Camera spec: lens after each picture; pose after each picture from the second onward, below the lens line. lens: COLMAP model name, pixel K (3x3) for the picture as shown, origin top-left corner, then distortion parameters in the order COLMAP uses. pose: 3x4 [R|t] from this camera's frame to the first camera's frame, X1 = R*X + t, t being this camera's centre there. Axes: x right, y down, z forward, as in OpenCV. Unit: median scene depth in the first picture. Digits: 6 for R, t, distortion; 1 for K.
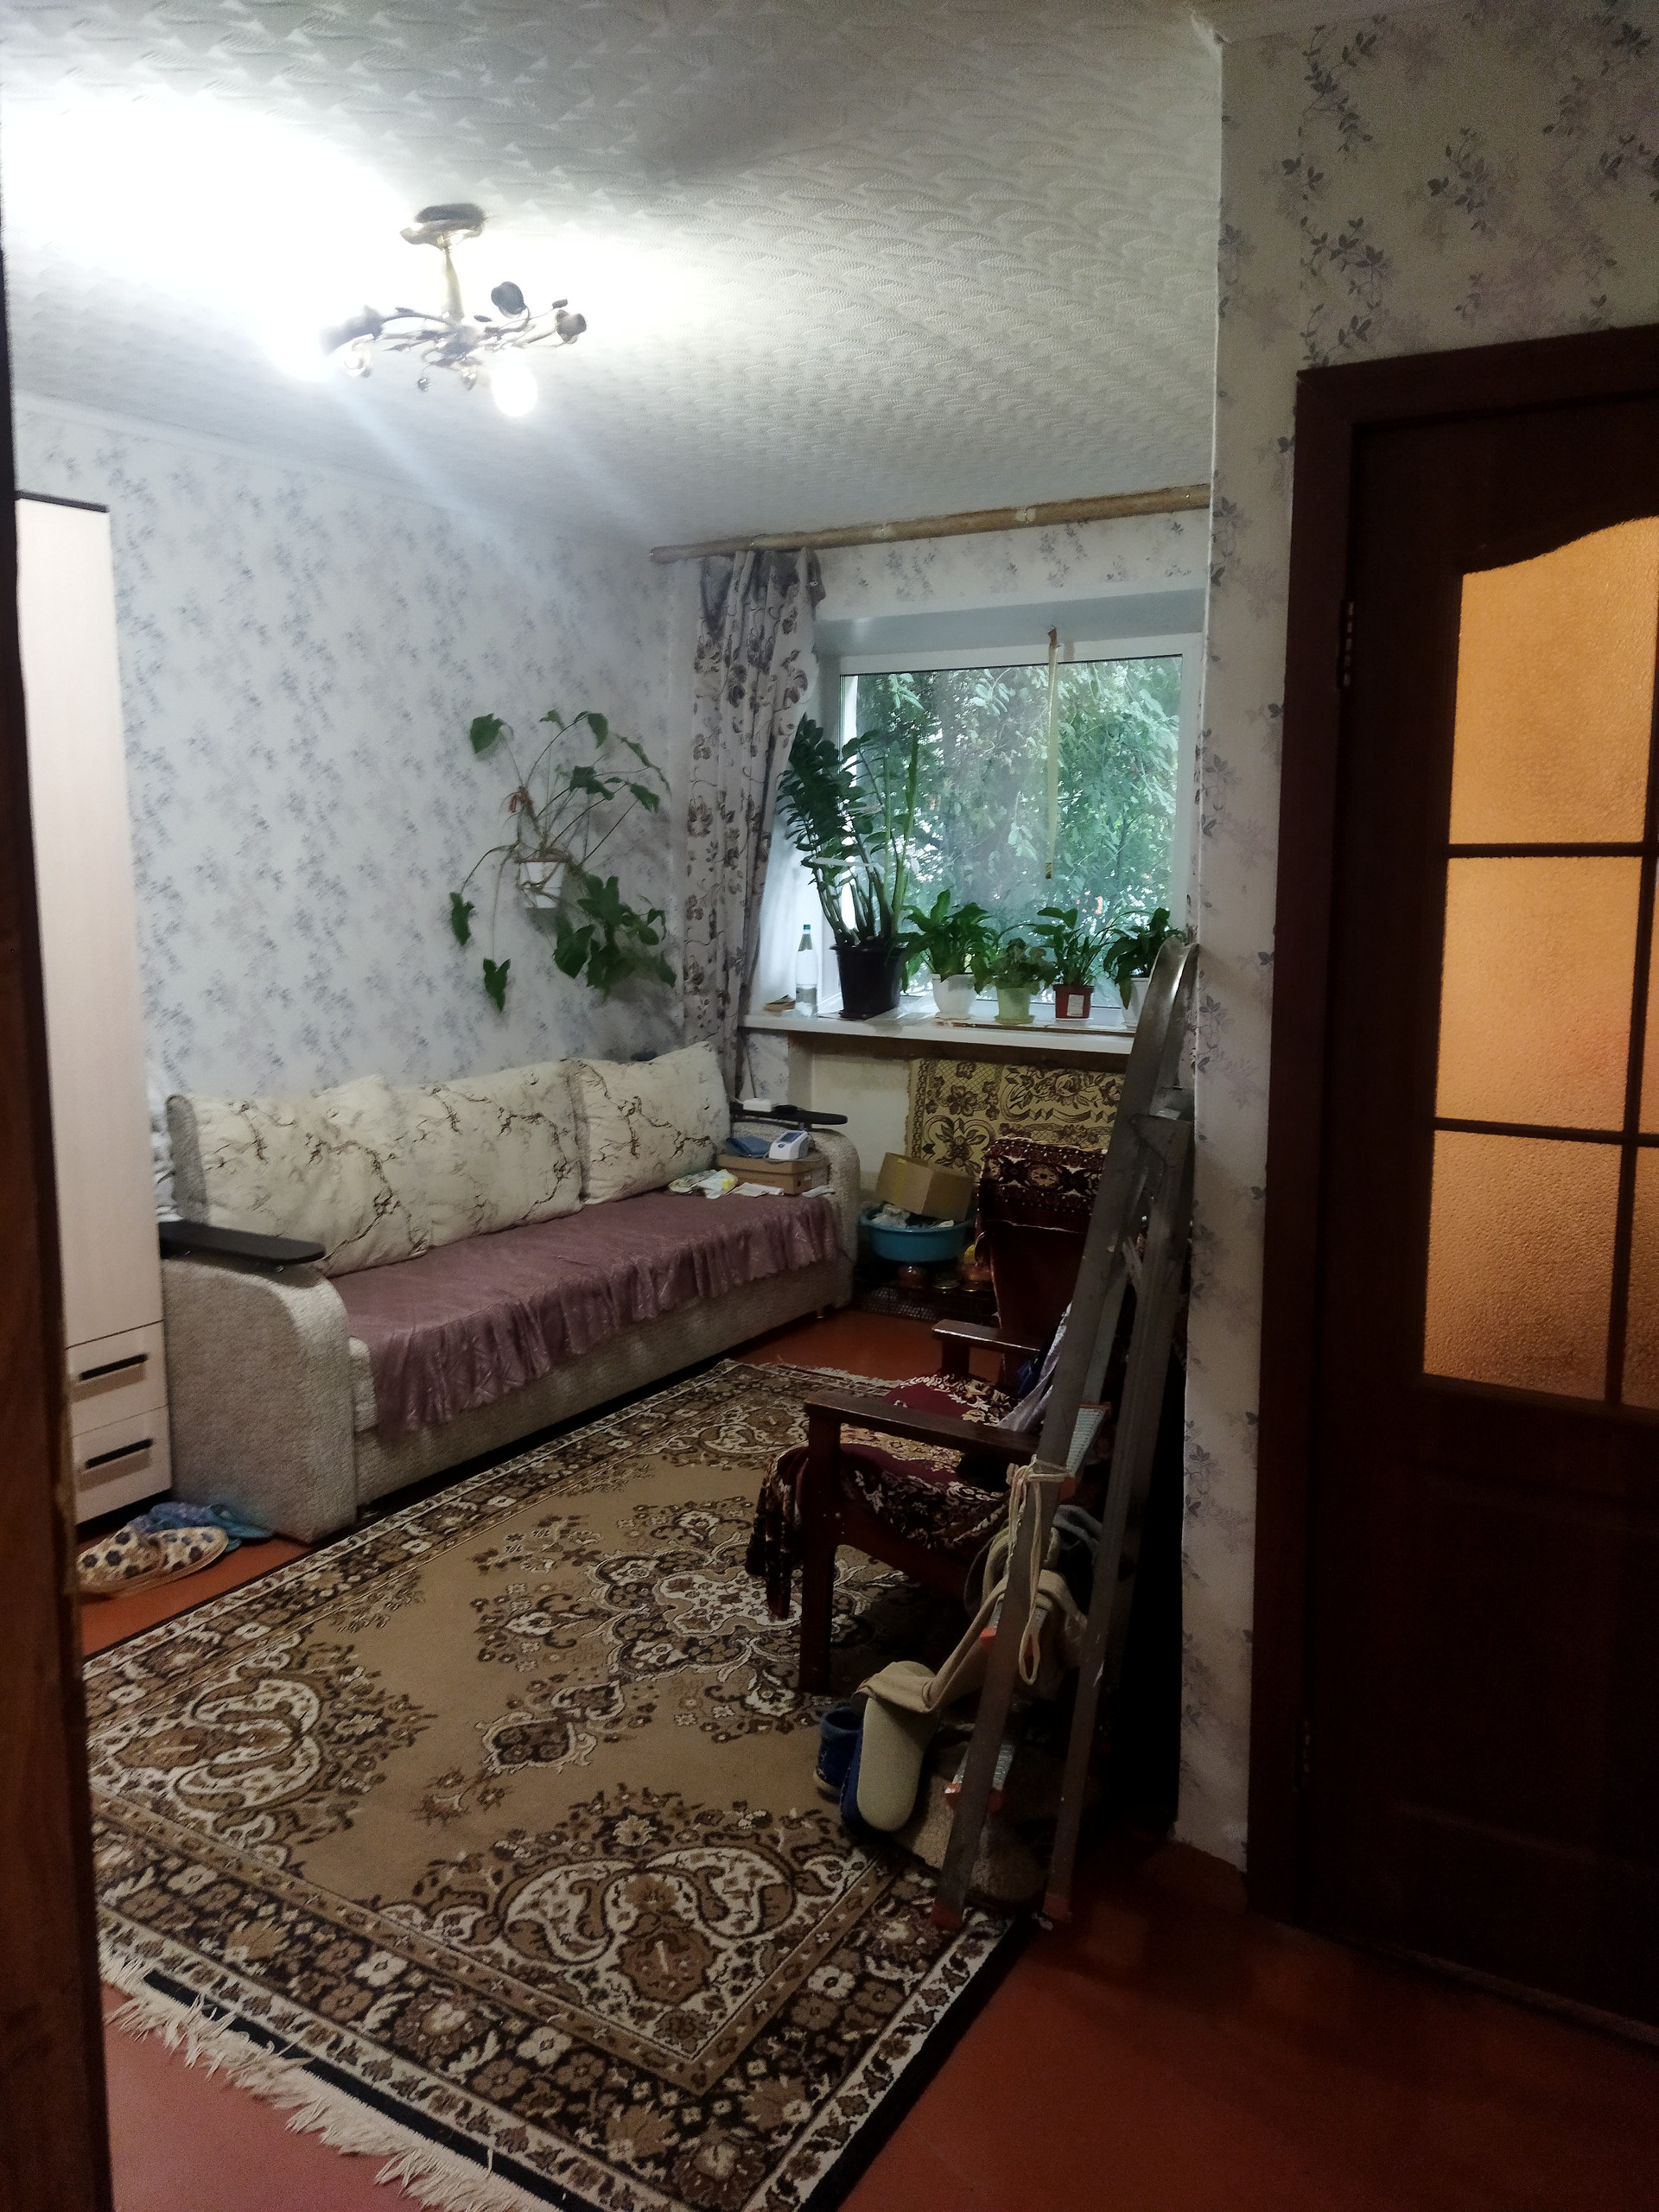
lens RADIAL K [[1675.2, 0, 848.3], [0, 1675.2, 1103.4], [0, 0, 1]] dist [0.123326, -0.191502]
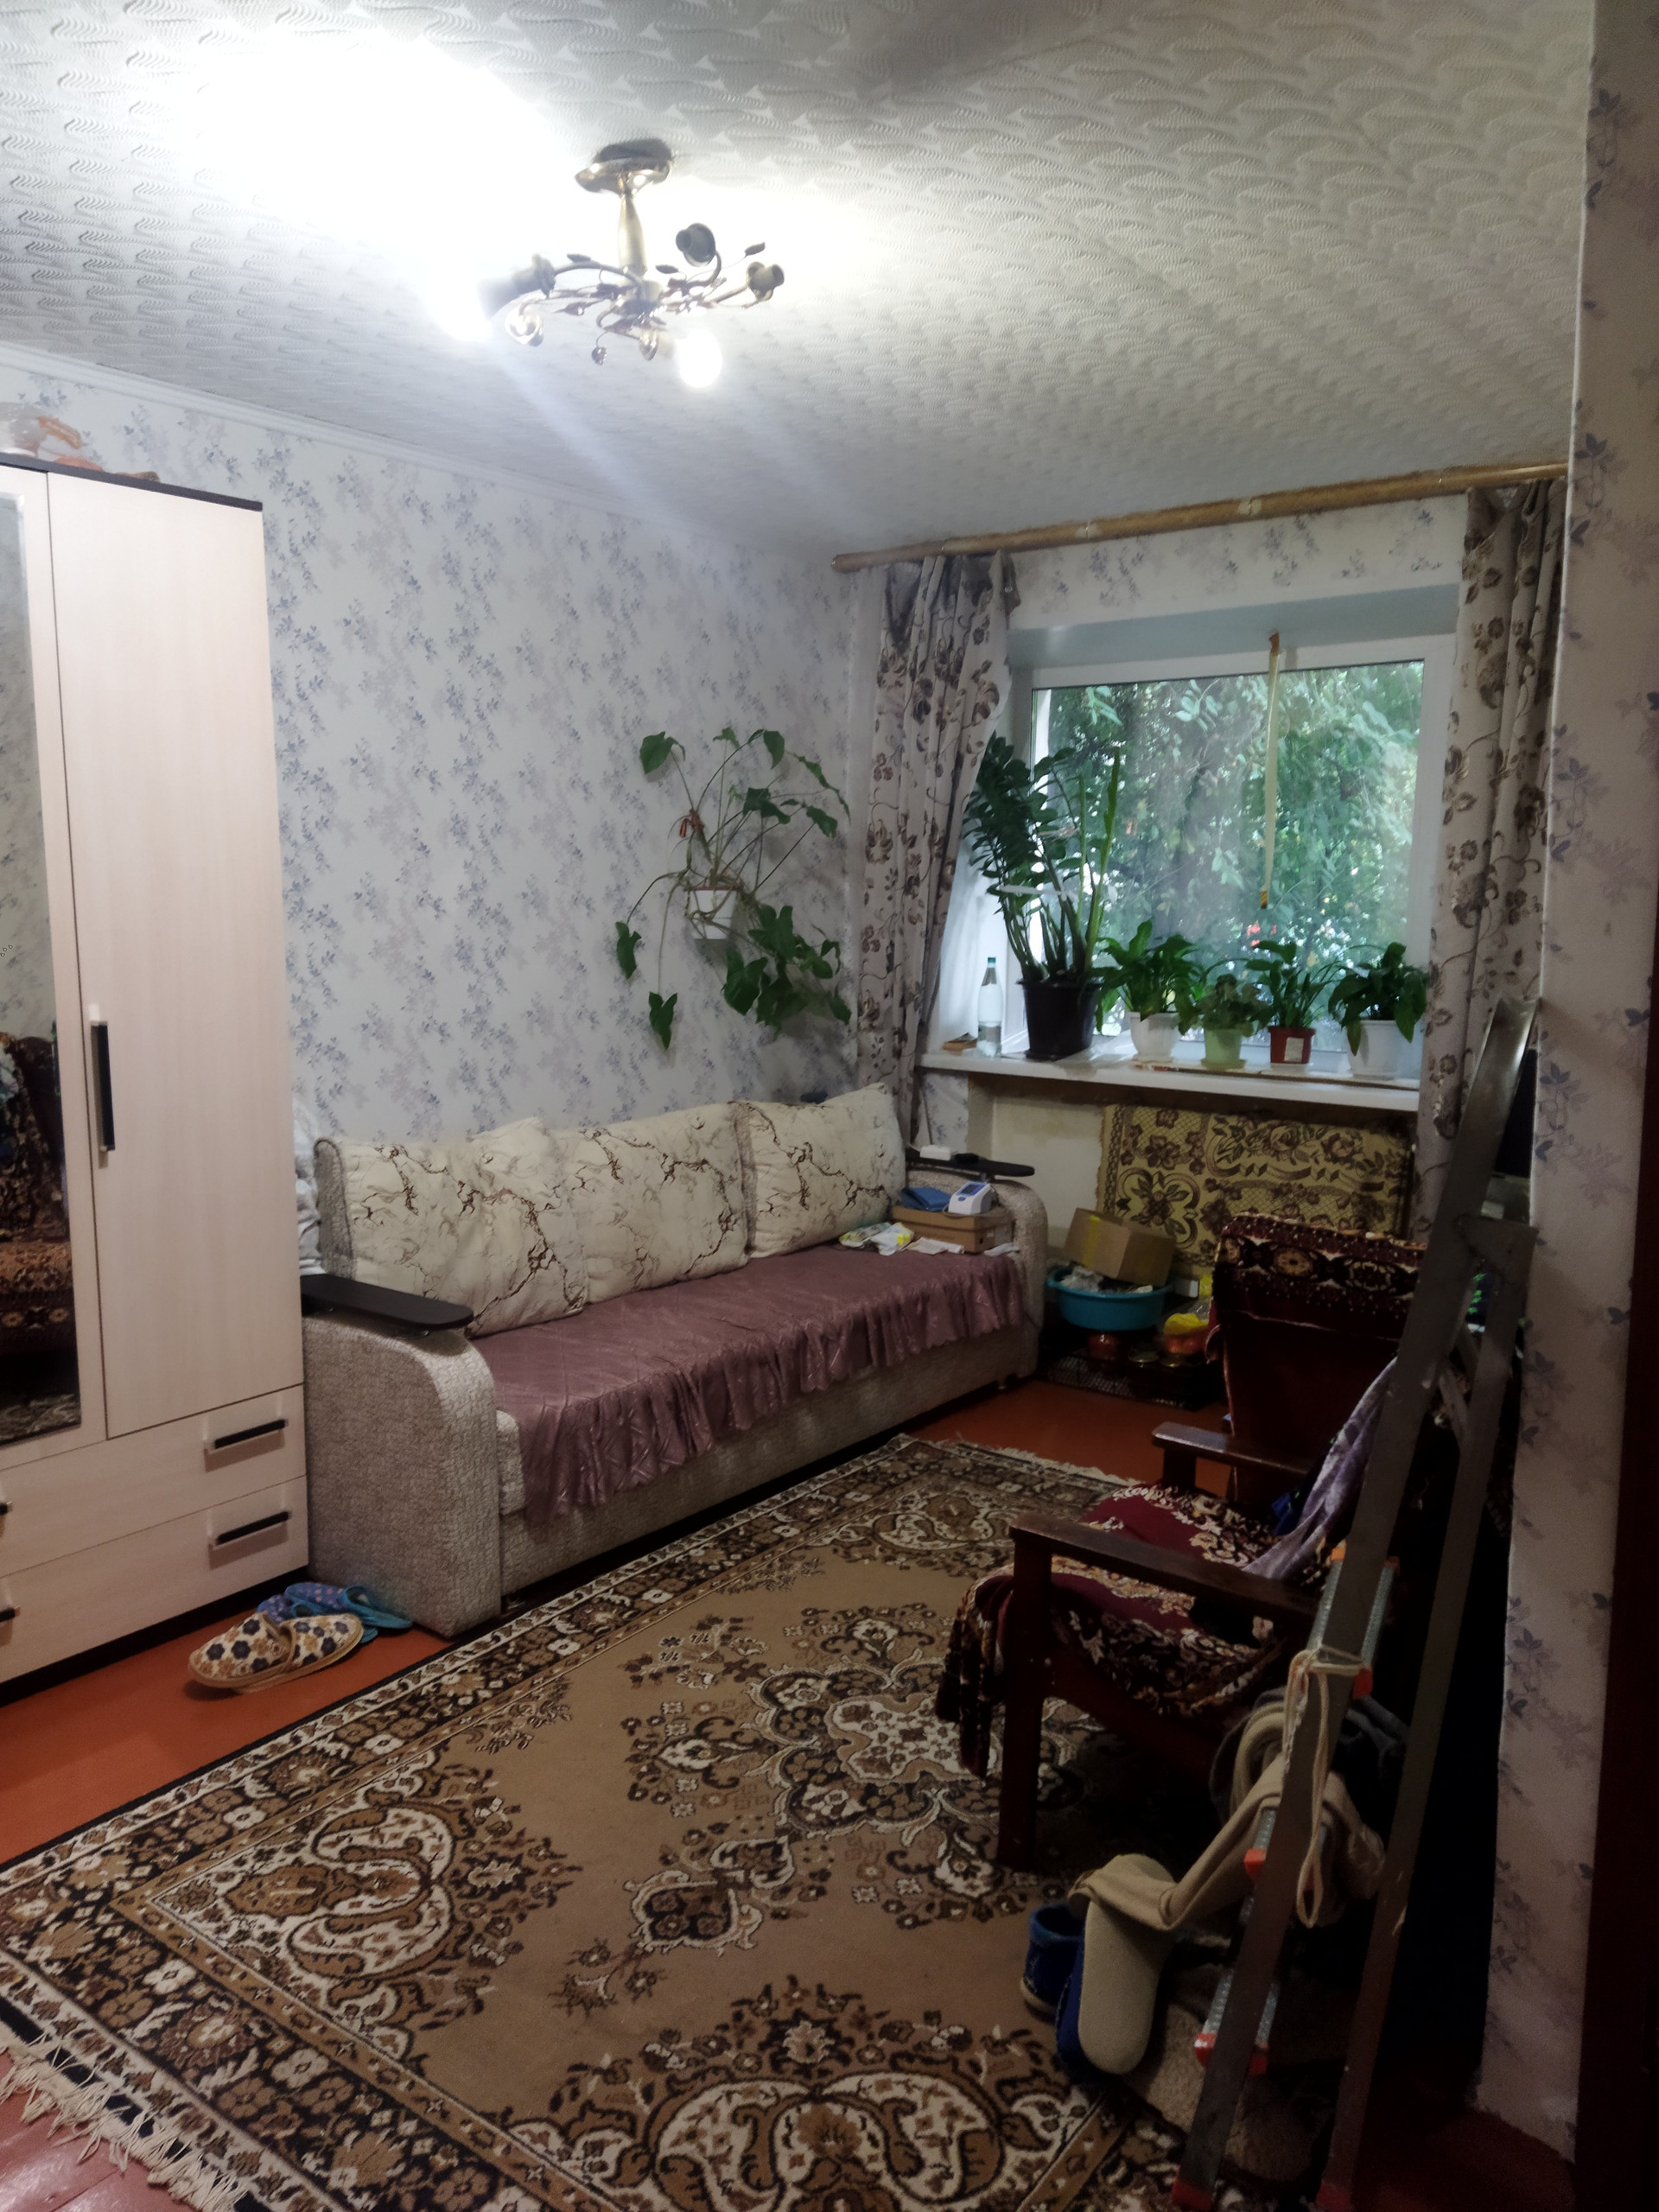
lens RADIAL K [[1657.4, 0, 829.5], [0, 1657.4, 1106.0], [0, 0, 1]] dist [0.120912, -0.187303]
pose [[0.994589, 0.017648, -0.102377, -0.030235], [-0.018924, 0.999755, -0.011510, -0.020300], [0.102149, 0.013385, 0.994679, 0.132525]]
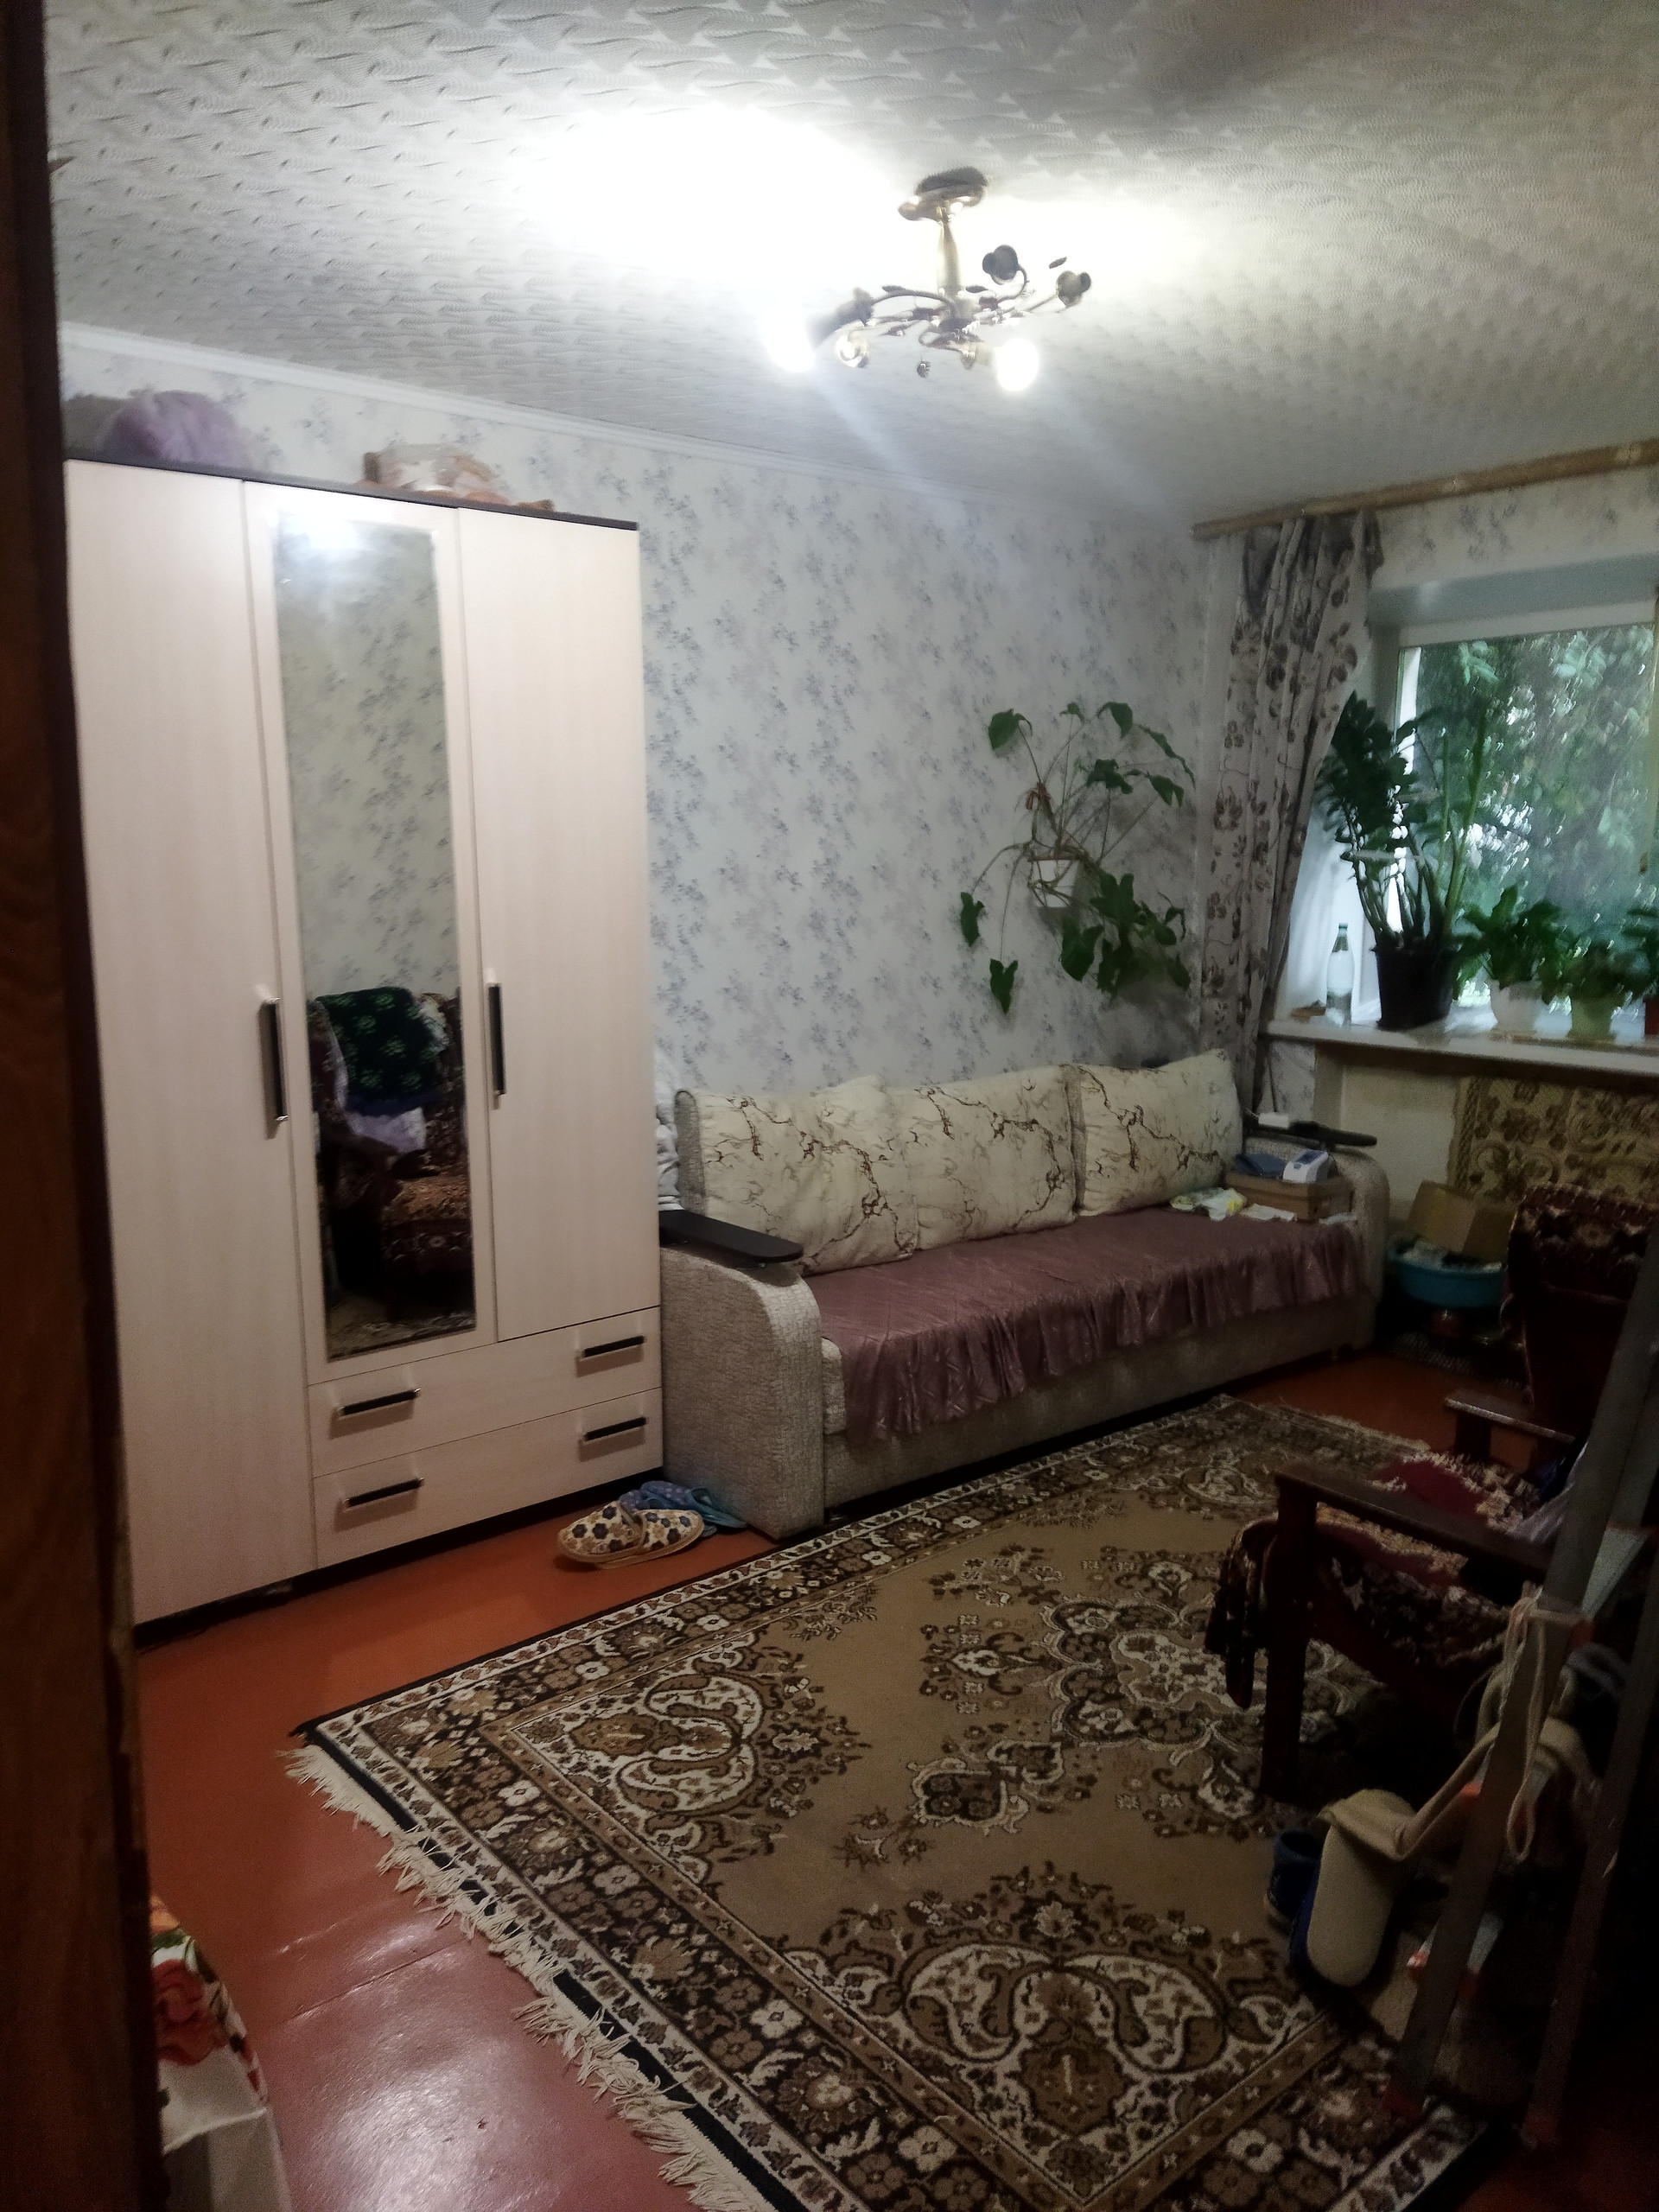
lens RADIAL K [[1657.4, 0, 829.5], [0, 1657.4, 1106.0], [0, 0, 1]] dist [0.120912, -0.187303]
pose [[0.941161, 0.045223, -0.334918, 0.035640], [-0.042554, 0.998977, 0.015307, -0.016628], [0.335267, -0.000154, 0.942123, 0.080201]]
